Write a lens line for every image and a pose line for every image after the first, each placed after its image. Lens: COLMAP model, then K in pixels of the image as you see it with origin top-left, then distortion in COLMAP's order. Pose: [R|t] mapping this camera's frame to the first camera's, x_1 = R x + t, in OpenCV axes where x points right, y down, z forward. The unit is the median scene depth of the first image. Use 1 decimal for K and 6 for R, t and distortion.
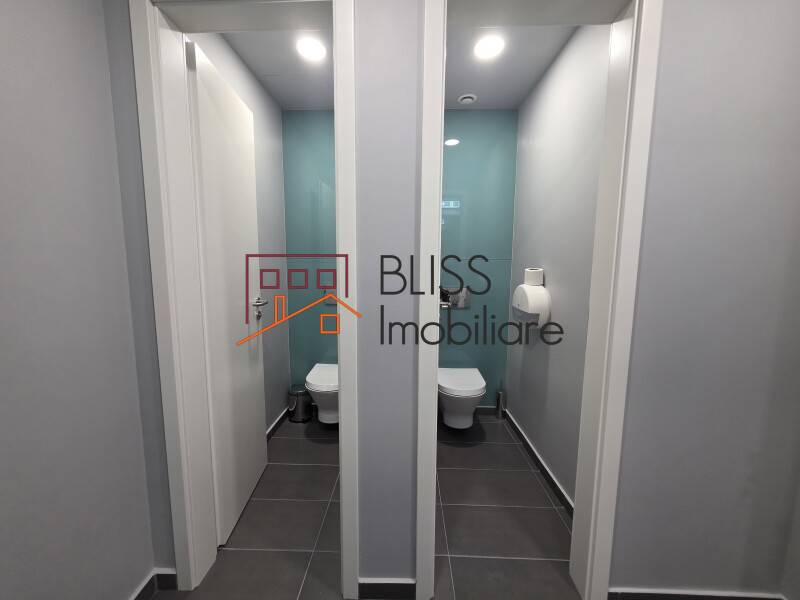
lens RADIAL K [[321.0, 0, 395.4], [0, 321.0, 301.5], [0, 0, 1]] dist [0.001361, 0.000300]
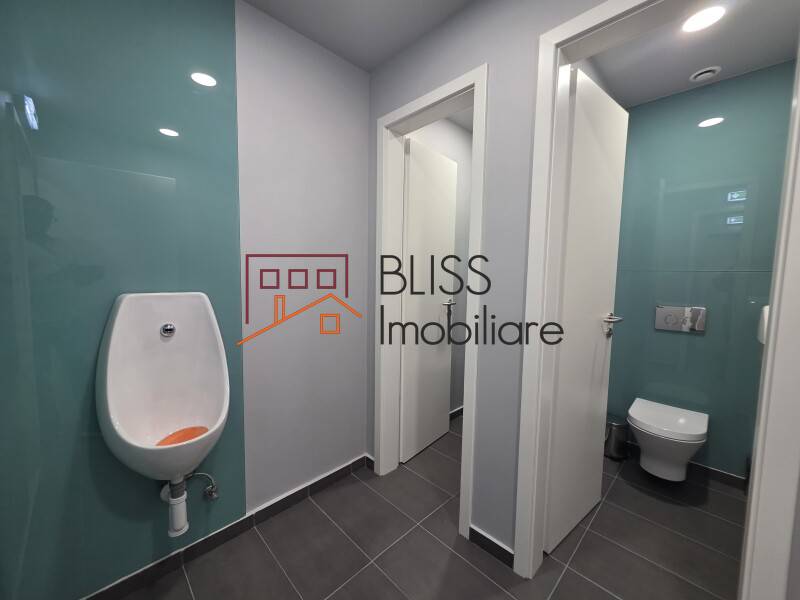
lens RADIAL K [[321.0, 0, 395.4], [0, 321.0, 301.5], [0, 0, 1]] dist [0.001361, 0.000300]
pose [[0.716123, 0.060215, -0.695372, 0.423681], [-0.091116, 0.995811, -0.007604, 0.032359], [0.692001, 0.068805, 0.718610, -0.137630]]
